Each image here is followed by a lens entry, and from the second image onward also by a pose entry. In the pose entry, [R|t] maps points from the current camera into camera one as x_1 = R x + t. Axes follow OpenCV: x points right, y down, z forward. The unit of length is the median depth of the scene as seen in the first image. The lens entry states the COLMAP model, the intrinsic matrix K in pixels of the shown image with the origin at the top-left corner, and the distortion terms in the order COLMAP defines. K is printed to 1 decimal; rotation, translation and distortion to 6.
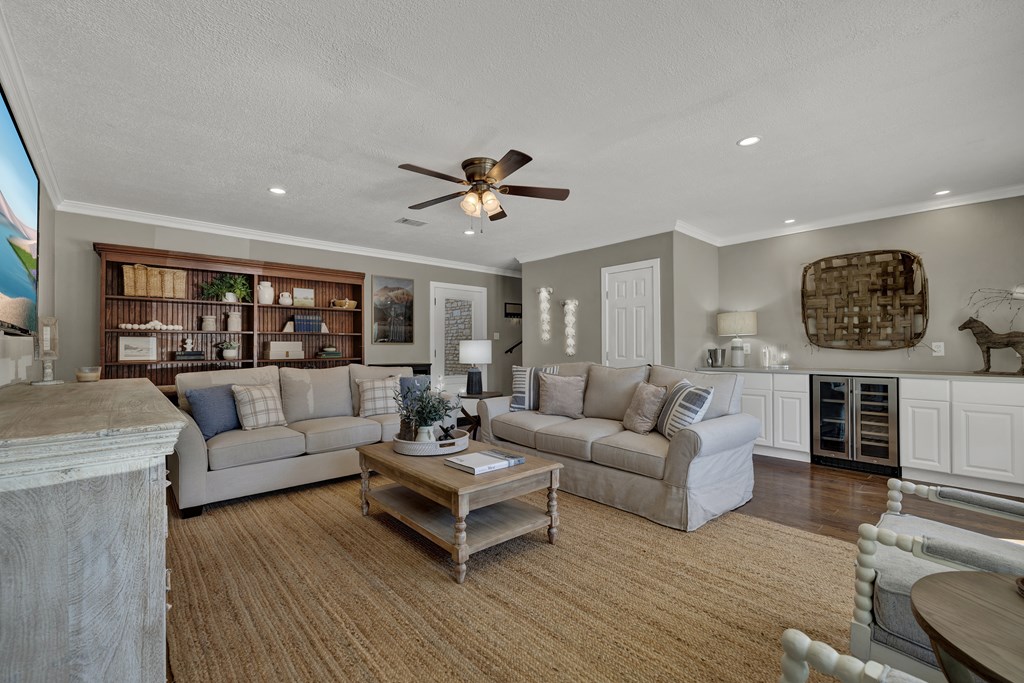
lens RADIAL K [[439.7, 0, 507.0], [0, 439.7, 343.1], [0, 0, 1]] dist [-0.001151, 0.001073]
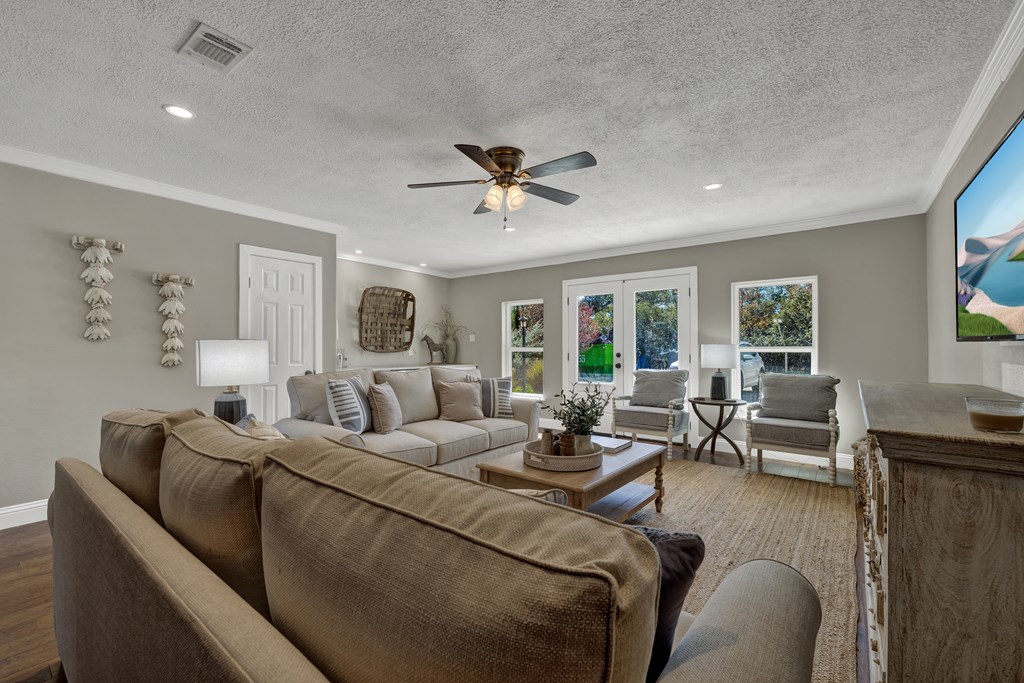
lens RADIAL K [[439.7, 0, 506.5], [0, 439.7, 342.5], [0, 0, 1]] dist [-0.001151, 0.001073]
pose [[-0.169694, 0.018458, 0.985324, -0.737065], [0.002959, 0.999830, -0.018220, 0.008295], [-0.985492, -0.000176, -0.169720, 0.882113]]
